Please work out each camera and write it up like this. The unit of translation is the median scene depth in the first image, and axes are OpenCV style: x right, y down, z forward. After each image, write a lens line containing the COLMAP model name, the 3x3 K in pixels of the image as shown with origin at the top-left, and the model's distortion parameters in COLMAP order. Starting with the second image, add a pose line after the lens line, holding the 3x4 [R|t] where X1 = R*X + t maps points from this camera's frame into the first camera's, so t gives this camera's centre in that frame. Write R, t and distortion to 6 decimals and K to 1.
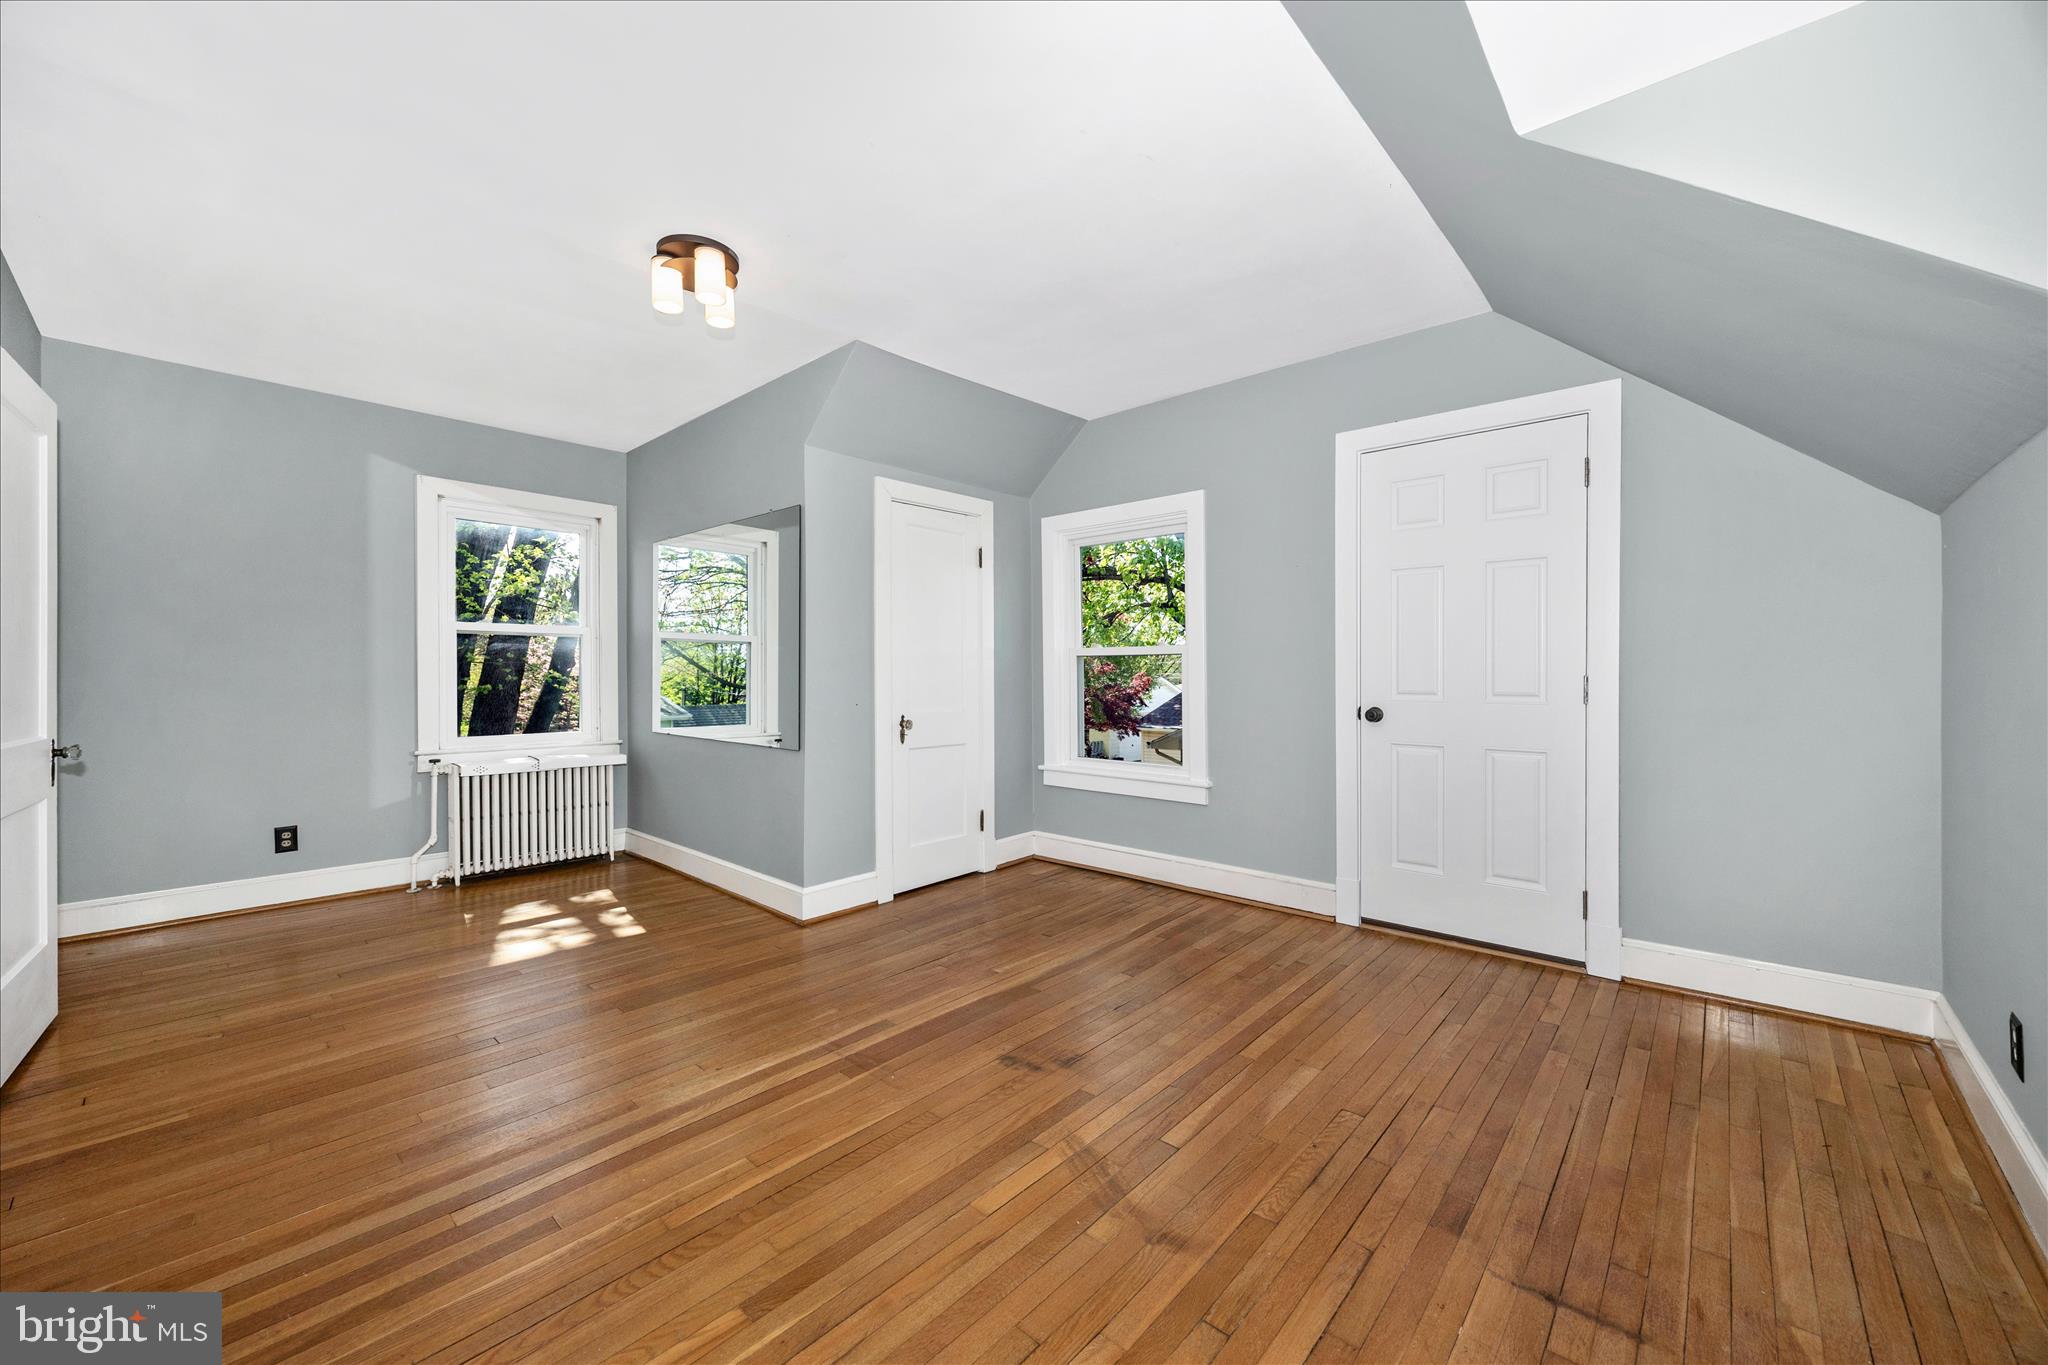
lens RADIAL K [[784.0, 0, 1036.8], [0, 784.0, 677.9], [0, 0, 1]] dist [-0.006363, 0.000253]
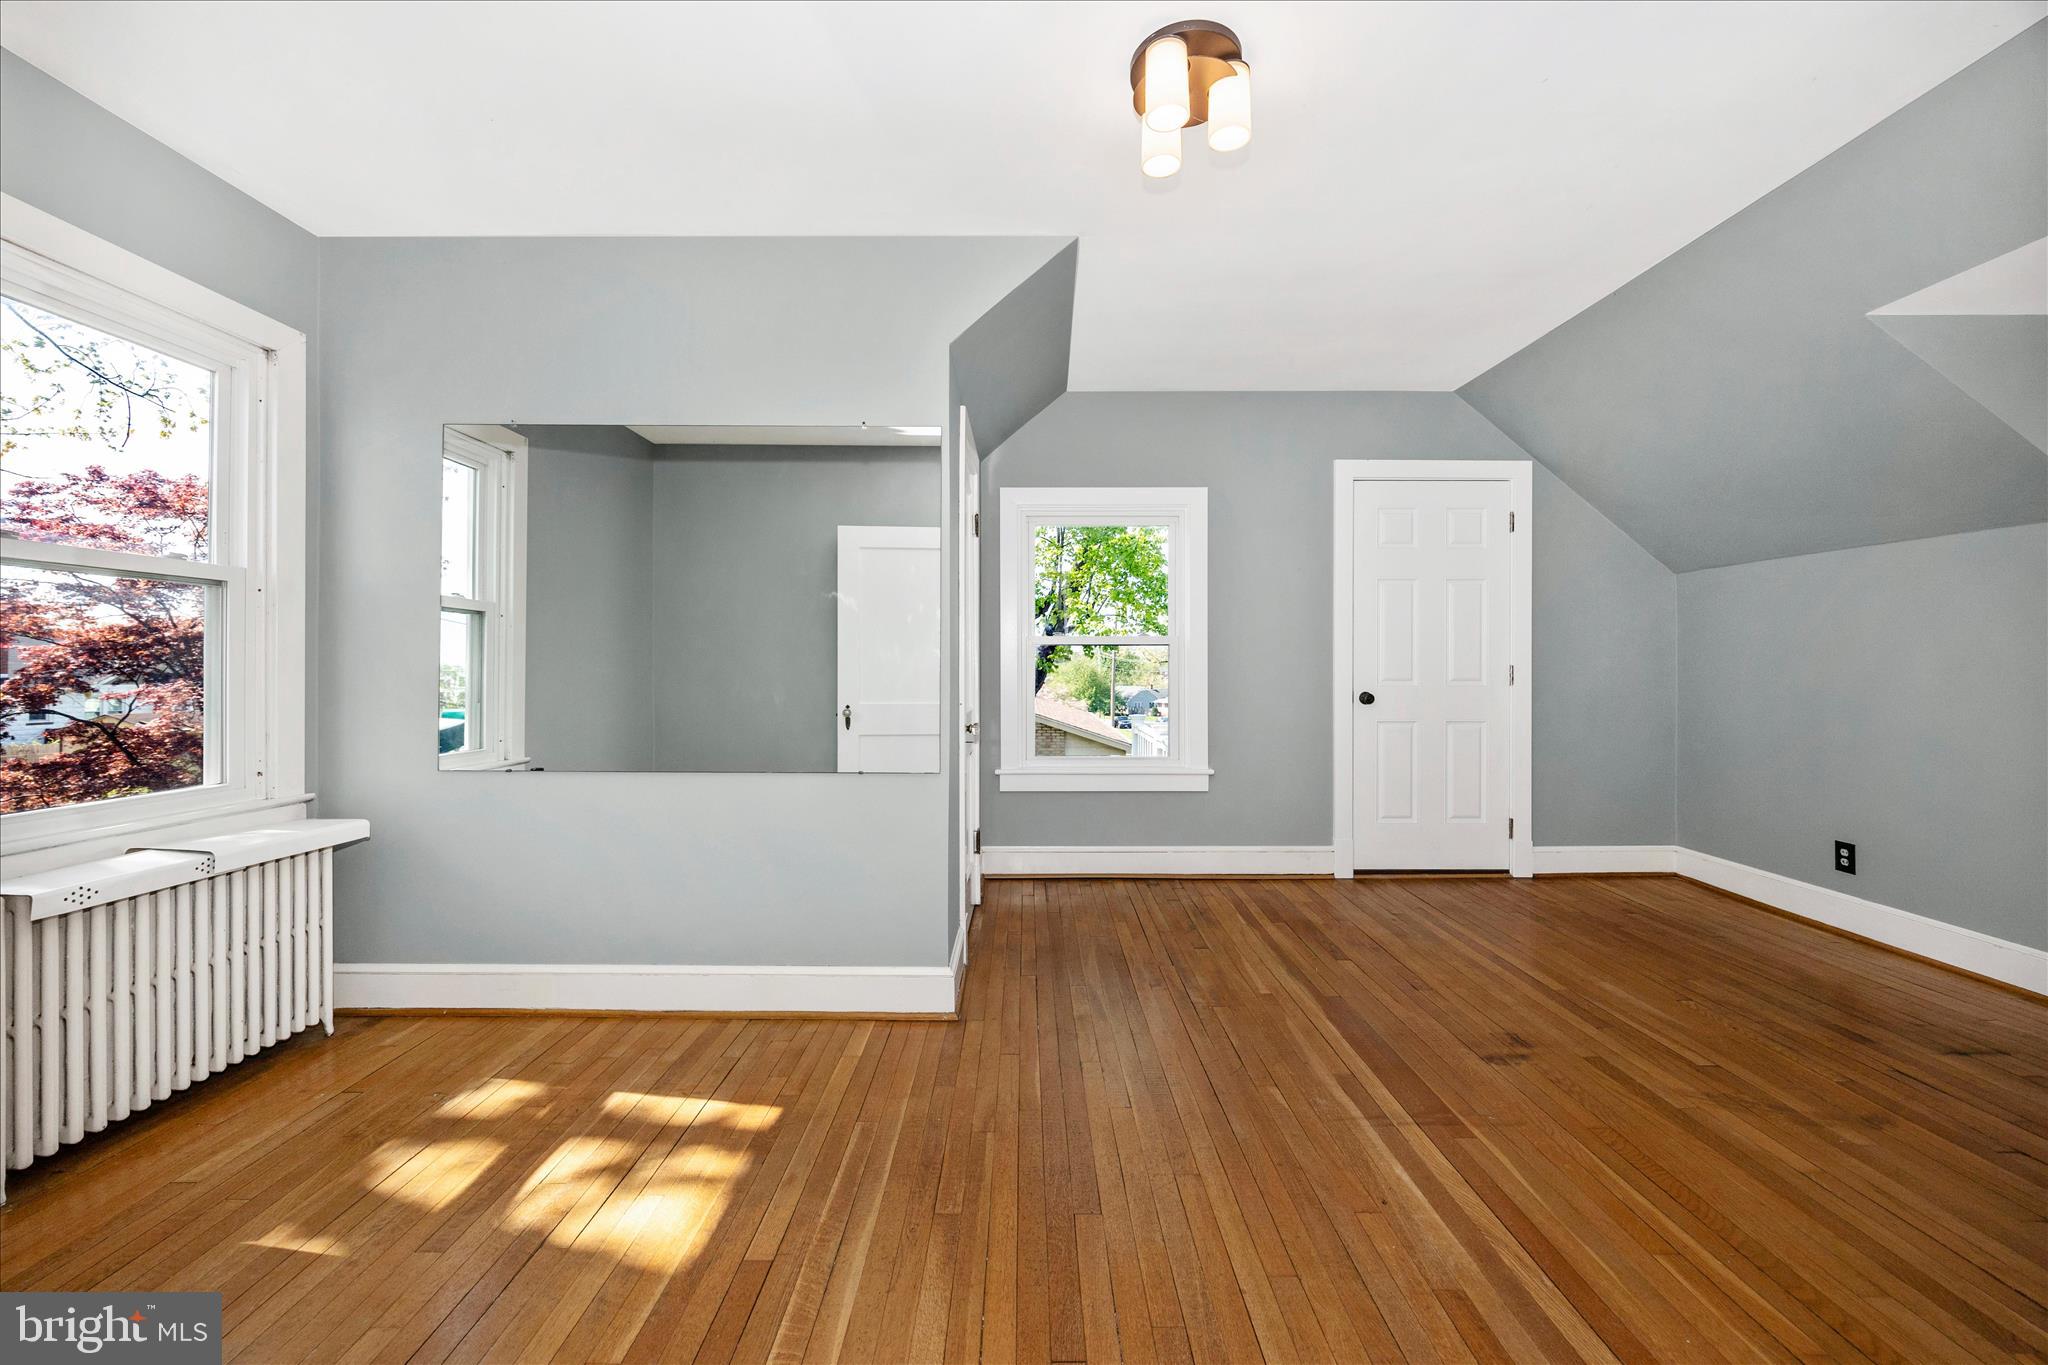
lens RADIAL K [[784.0, 0, 1035.8], [0, 784.0, 665.3], [0, 0, 1]] dist [-0.006363, 0.000253]
pose [[0.744703, 0.002485, 0.667392, -0.734031], [0.003647, 0.999963, -0.007793, 0.002868], [-0.667386, 0.008237, 0.744666, 0.433108]]
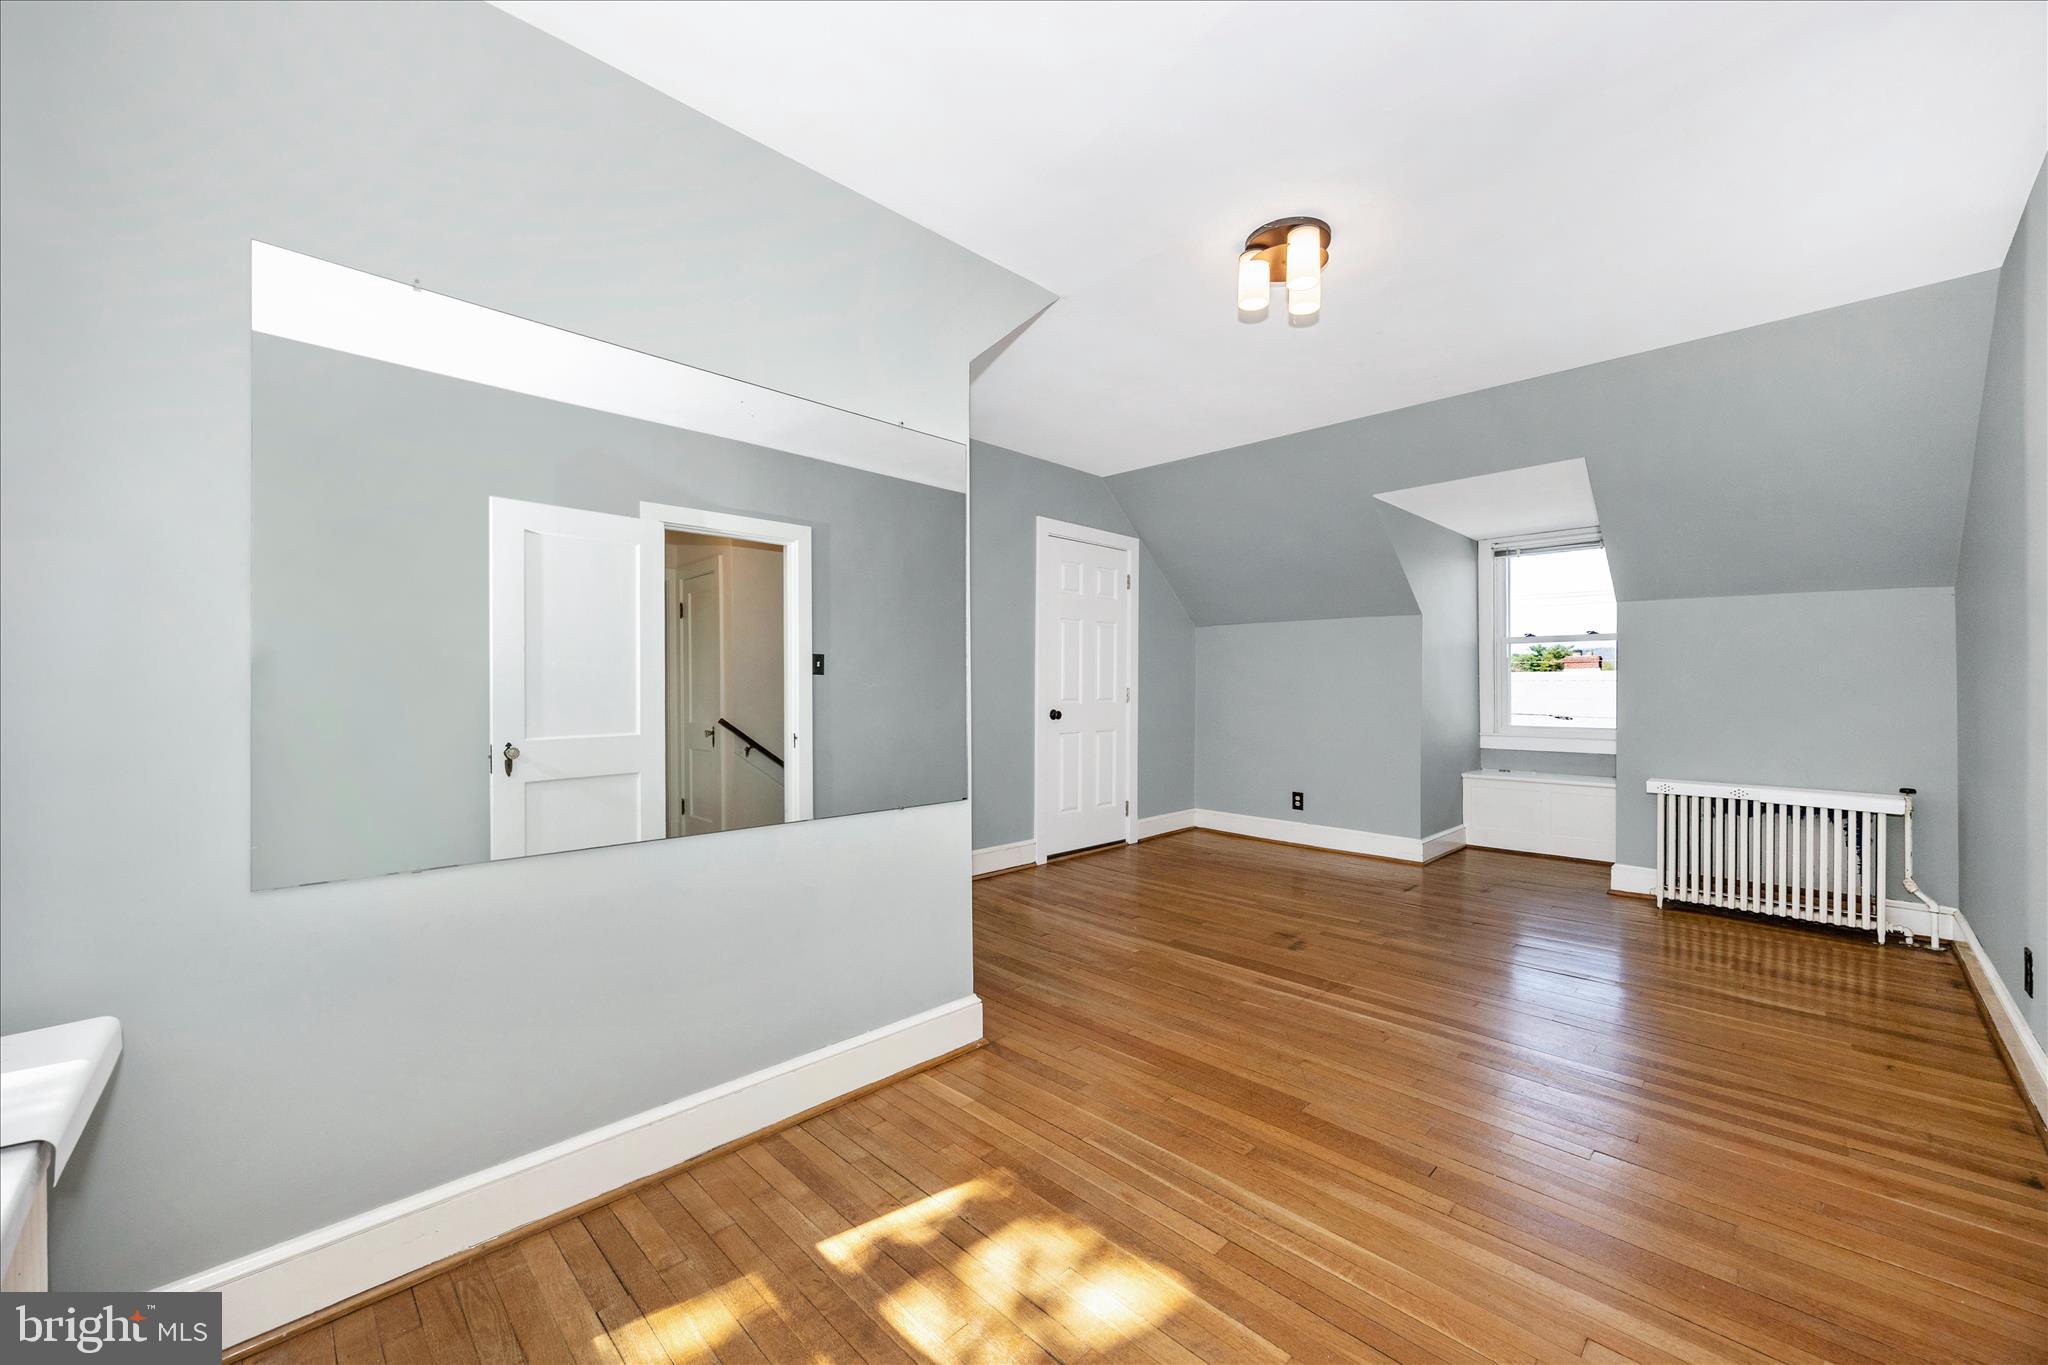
lens RADIAL K [[784.0, 0, 1036.9], [0, 784.0, 689.9], [0, 0, 1]] dist [-0.006363, 0.000253]
pose [[0.053867, -0.002129, 0.998546, -1.020091], [0.004086, 0.999990, 0.001912, -0.003440], [-0.998540, 0.003977, 0.053875, 0.931394]]
